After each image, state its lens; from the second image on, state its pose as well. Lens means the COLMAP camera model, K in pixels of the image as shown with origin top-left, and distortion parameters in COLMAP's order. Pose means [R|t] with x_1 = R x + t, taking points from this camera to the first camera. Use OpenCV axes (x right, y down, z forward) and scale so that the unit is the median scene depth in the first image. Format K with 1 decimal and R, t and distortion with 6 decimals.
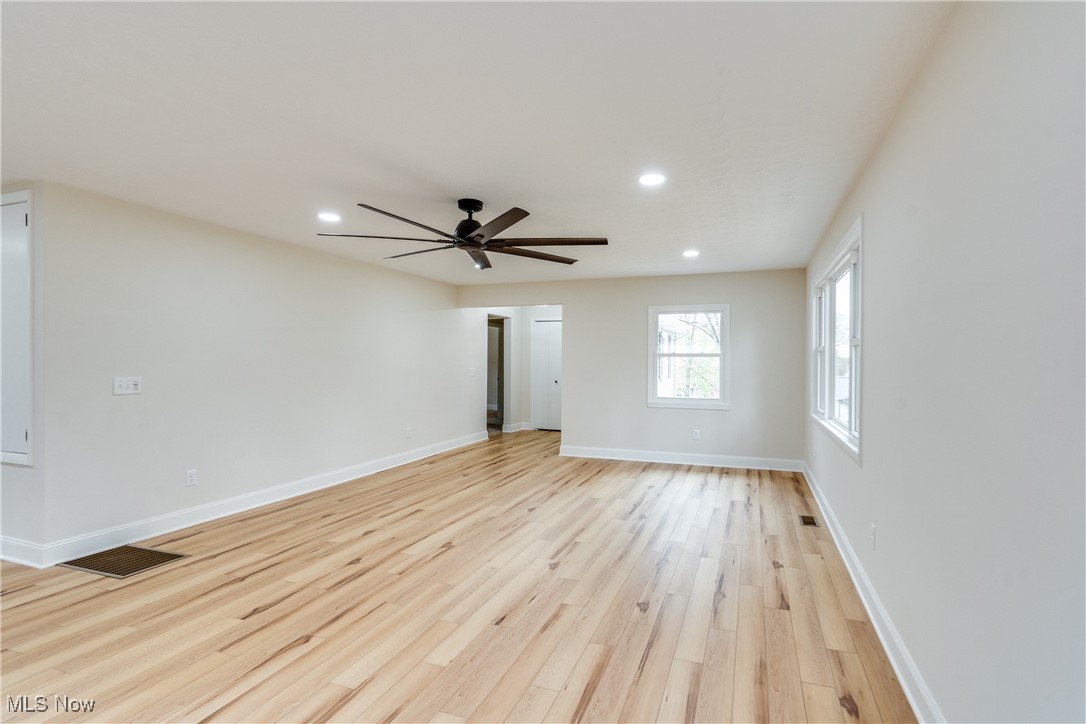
lens RADIAL K [[547.9, 0, 548.0], [0, 547.9, 364.1], [0, 0, 1]] dist [-0.003324, -0.000654]
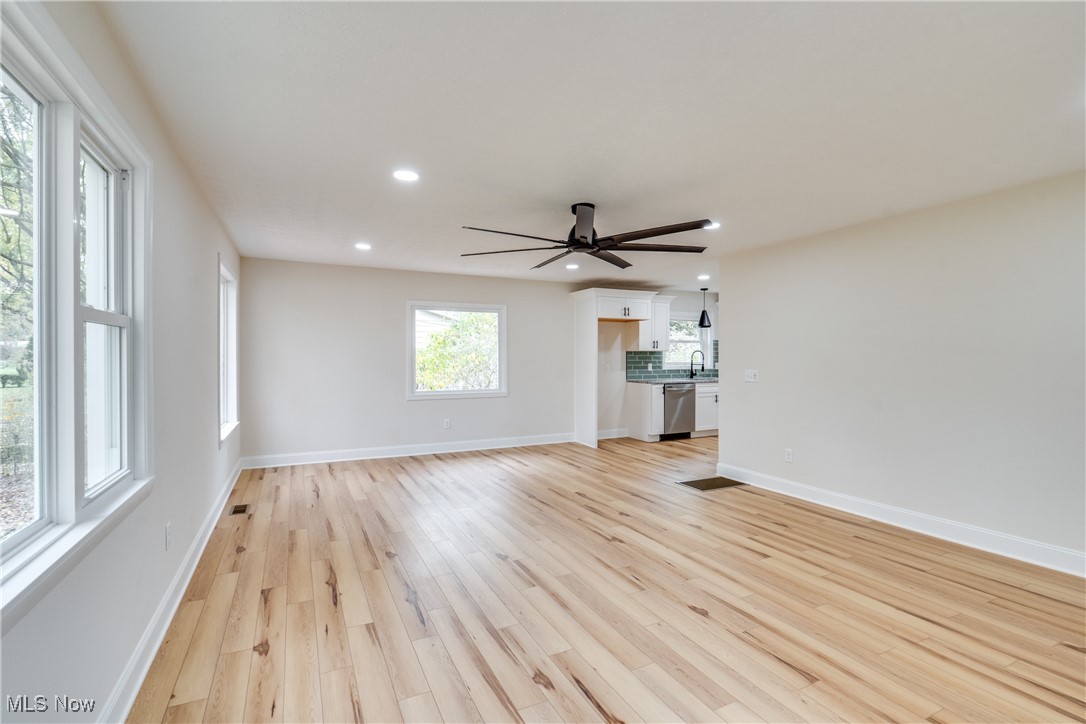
lens RADIAL K [[485.9, 0, 548.4], [0, 485.9, 358.7], [0, 0, 1]] dist [-0.004119, -0.000472]
pose [[-0.667967, -0.004157, -0.744179, 0.568815], [-0.005706, 0.999984, -0.000464, -0.002609], [0.744169, 0.003937, -0.667980, 1.504091]]
